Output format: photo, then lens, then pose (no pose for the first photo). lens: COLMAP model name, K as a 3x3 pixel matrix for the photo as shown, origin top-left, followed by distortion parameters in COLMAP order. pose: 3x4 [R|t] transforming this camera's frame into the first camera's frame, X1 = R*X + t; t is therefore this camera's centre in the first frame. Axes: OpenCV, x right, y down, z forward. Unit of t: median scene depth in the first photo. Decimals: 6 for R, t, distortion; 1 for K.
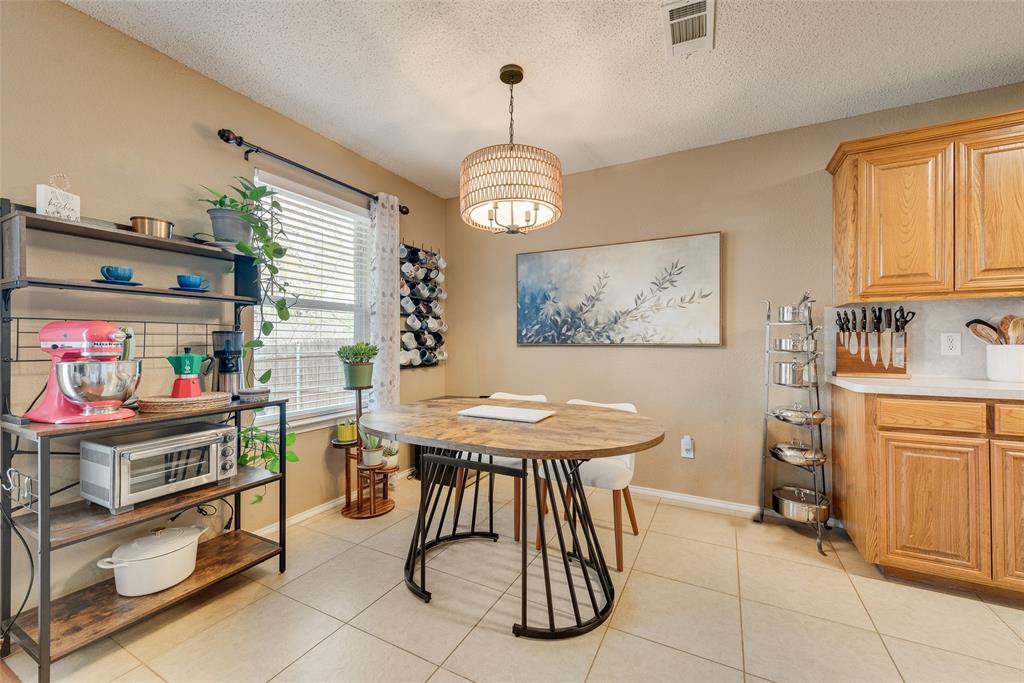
lens RADIAL K [[404.2, 0, 510.3], [0, 404.2, 343.3], [0, 0, 1]] dist [0.014448, -0.004749]
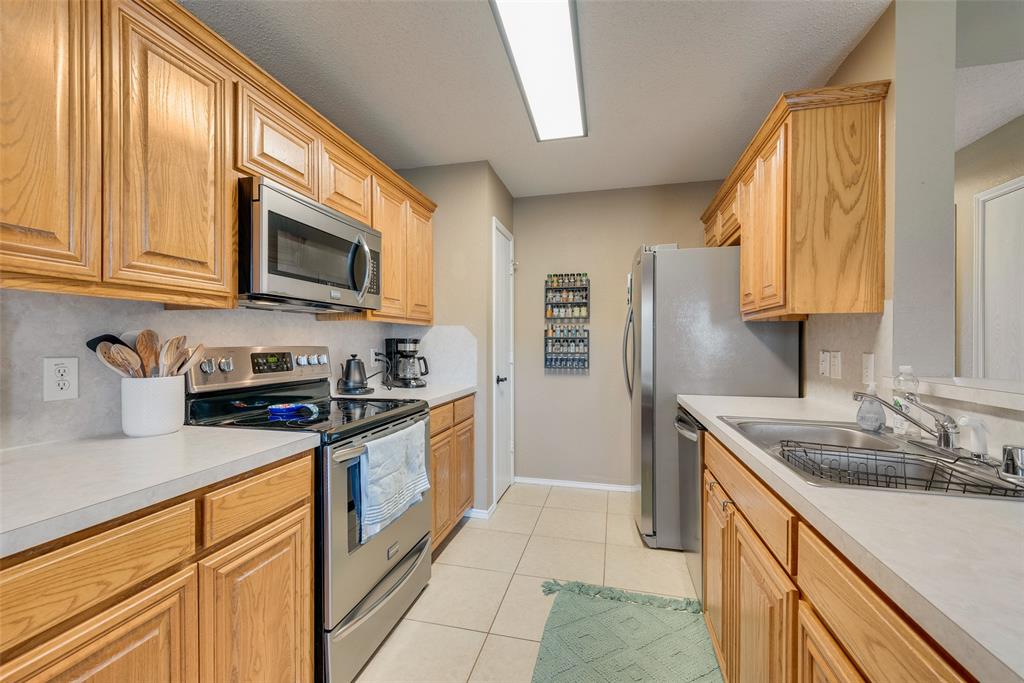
lens RADIAL K [[418.9, 0, 512.0], [0, 418.9, 341.5], [0, 0, 1]] dist [0.014078, -0.005698]
pose [[-0.240652, -0.000551, 0.970611, 0.452511], [-0.000771, 1.000000, 0.000376, -0.053434], [-0.970611, -0.000658, -0.240652, 0.630239]]
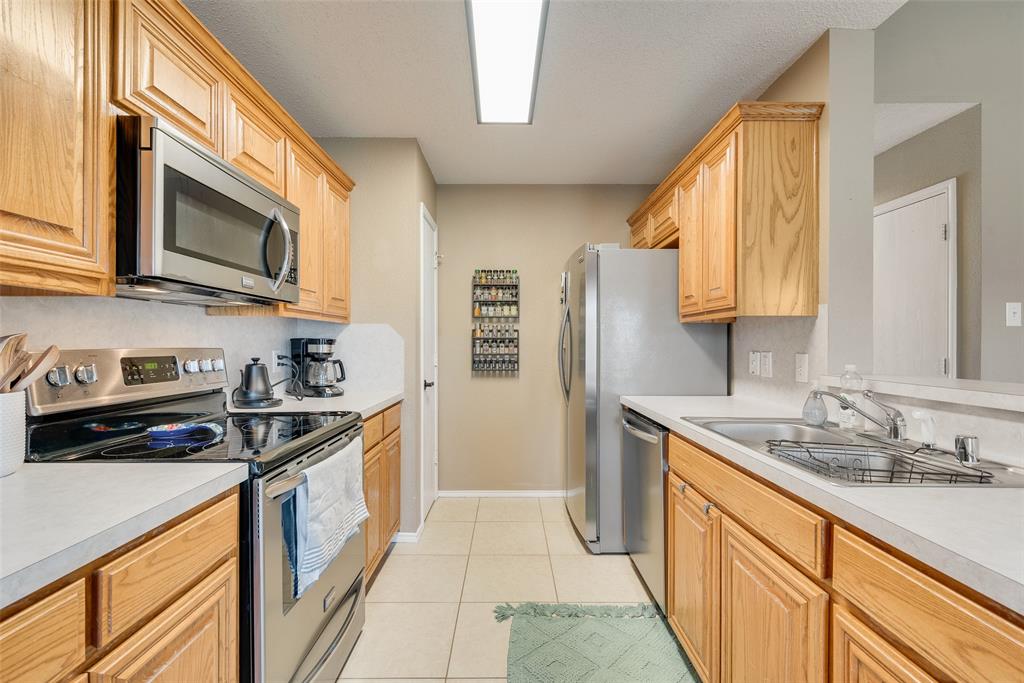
lens RADIAL K [[437.6, 0, 514.3], [0, 437.6, 340.6], [0, 0, 1]] dist [0.014798, -0.006406]
pose [[-0.469457, 0.001679, 0.882954, 0.557373], [-0.002167, 0.999993, -0.003054, -0.053785], [-0.882953, -0.003347, -0.469450, 0.735947]]
